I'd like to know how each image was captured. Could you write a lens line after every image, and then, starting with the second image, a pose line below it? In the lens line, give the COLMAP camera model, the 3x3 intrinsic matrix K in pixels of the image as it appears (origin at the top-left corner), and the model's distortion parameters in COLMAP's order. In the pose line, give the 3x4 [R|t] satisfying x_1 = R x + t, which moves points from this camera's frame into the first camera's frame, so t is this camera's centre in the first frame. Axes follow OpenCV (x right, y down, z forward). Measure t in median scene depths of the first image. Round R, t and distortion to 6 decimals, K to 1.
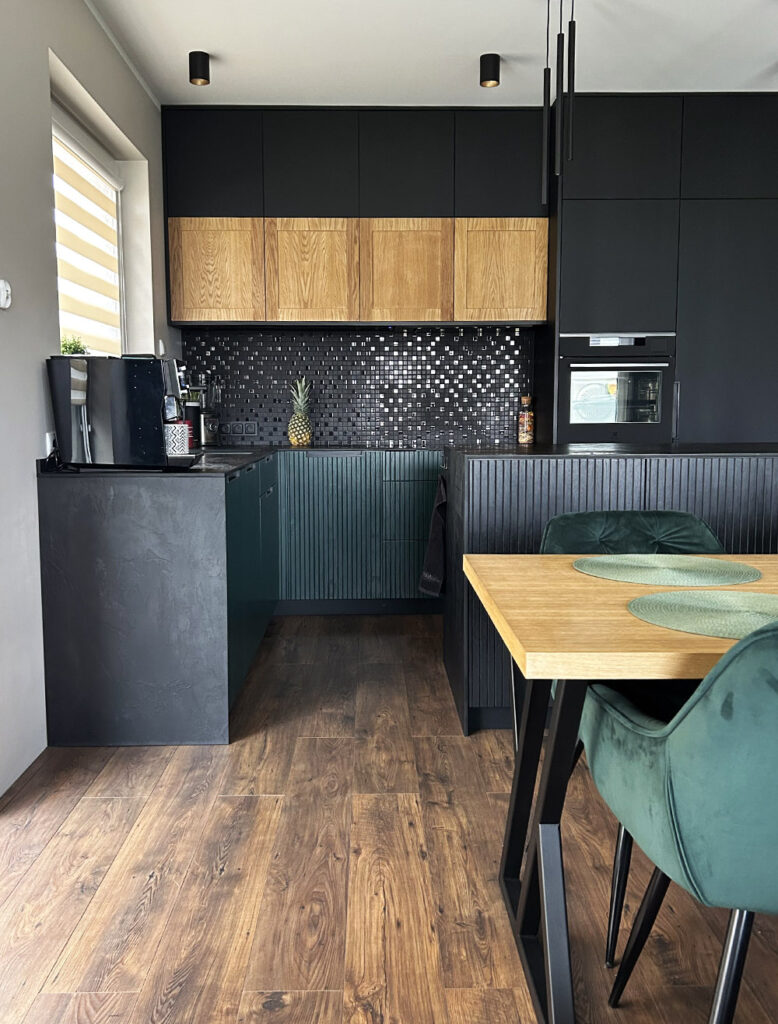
lens RADIAL K [[932.0, 0, 389.0], [0, 932.0, 512.0], [0, 0, 1]] dist [0.099501, -0.279016]
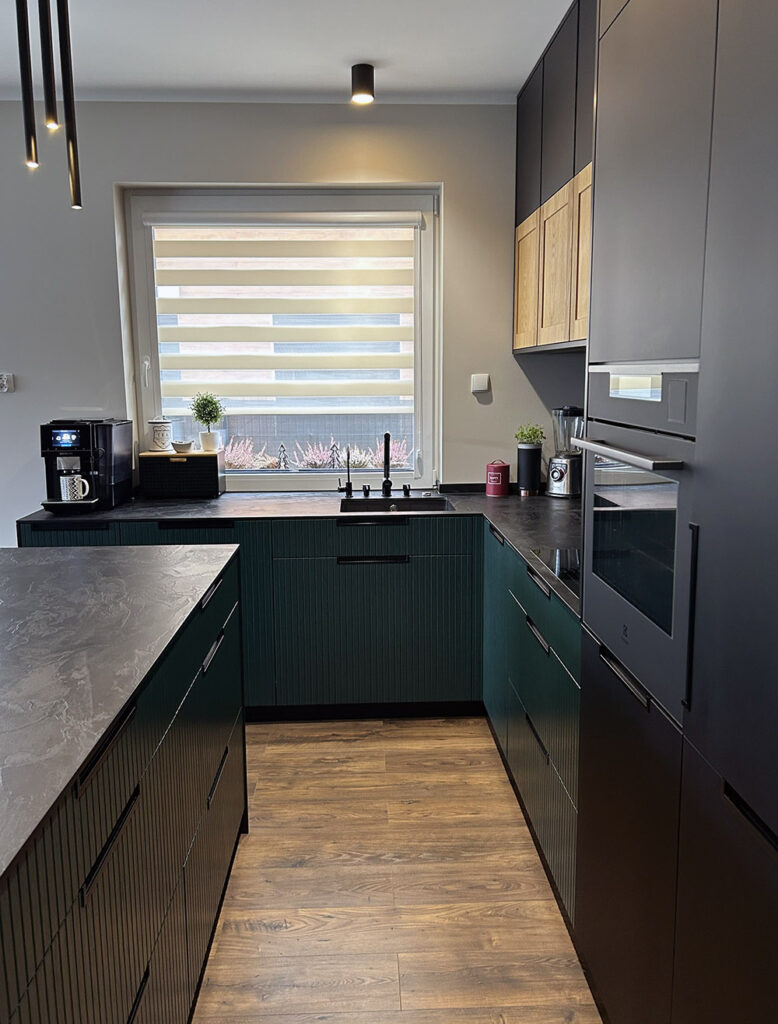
lens RADIAL K [[834.0, 0, 389.0], [0, 834.0, 512.0], [0, 0, 1]] dist [0.009413, 0.003208]
pose [[0.005678, 0.168410, -0.985701, 0.550474], [-0.096624, 0.981196, 0.167084, -0.172760], [0.995305, 0.094294, 0.021844, 0.881009]]
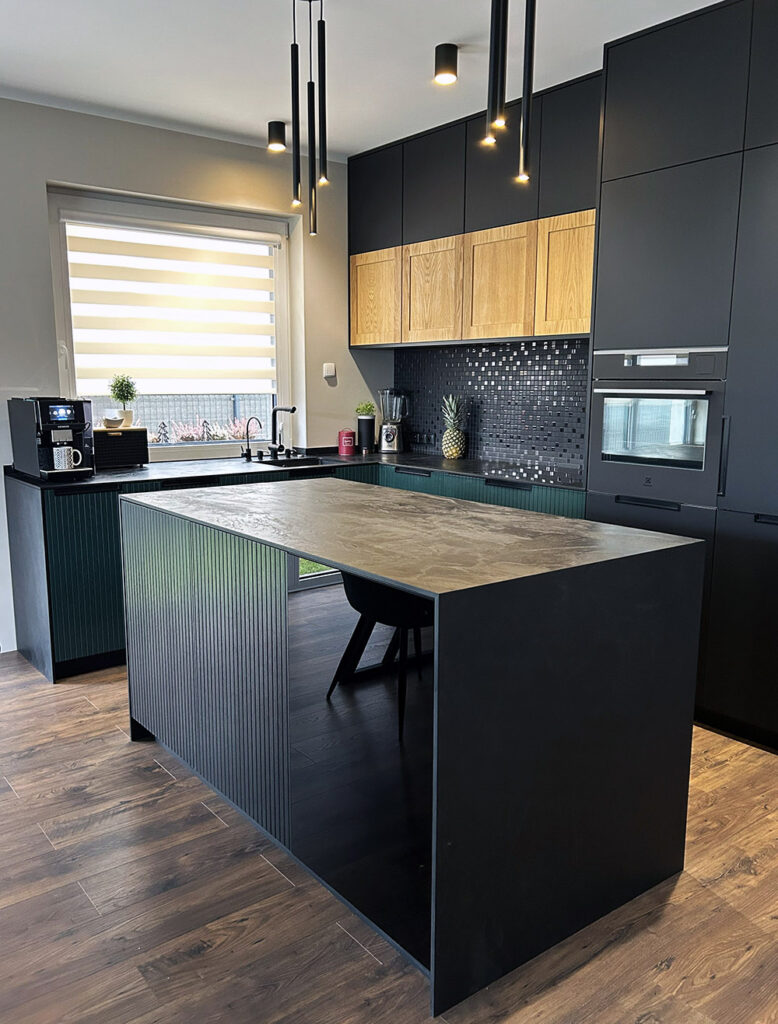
lens RADIAL K [[837.9, 0, 380.1], [0, 837.9, 534.1], [0, 0, 1]] dist [0.006128, -0.006214]
pose [[0.589955, 0.152869, -0.792833, 0.654810], [-0.088960, 0.988242, 0.124350, -0.103373], [0.802521, -0.002831, 0.596618, 0.402262]]
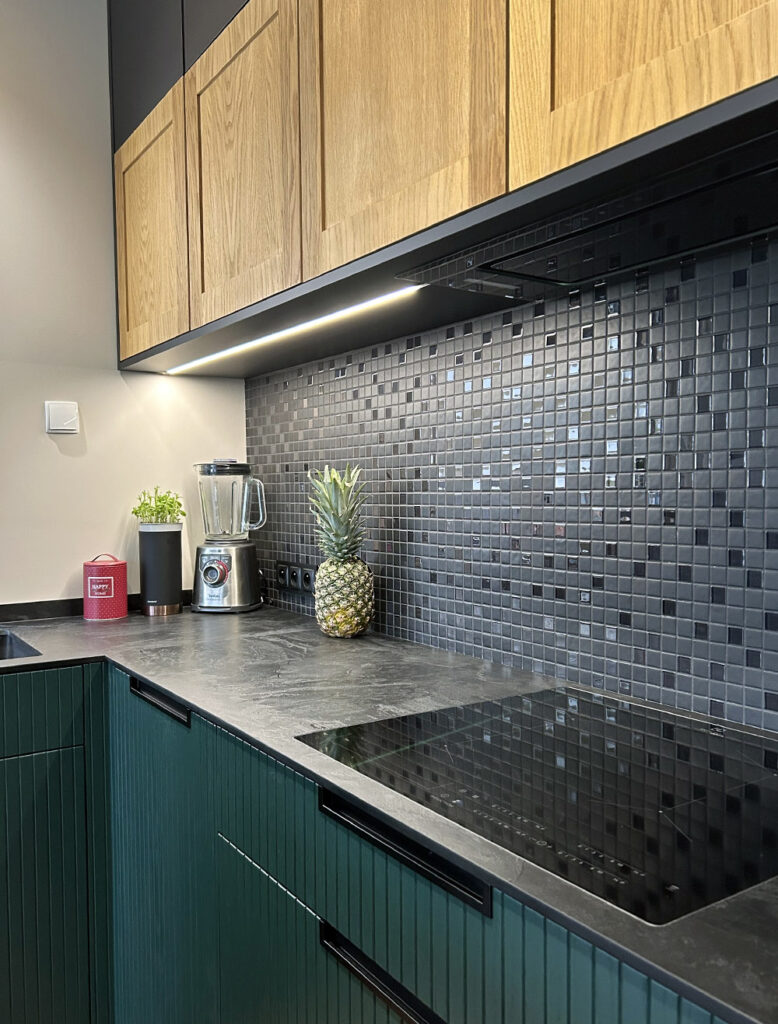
lens RADIAL K [[836.6, 0, 386.8], [0, 836.6, 525.6], [0, 0, 1]] dist [0.001230, 0.001259]
pose [[0.534613, 0.037896, -0.844247, 0.221230], [-0.081857, 0.996619, -0.007100, -0.124239], [0.841123, 0.072904, 0.535907, 0.884460]]
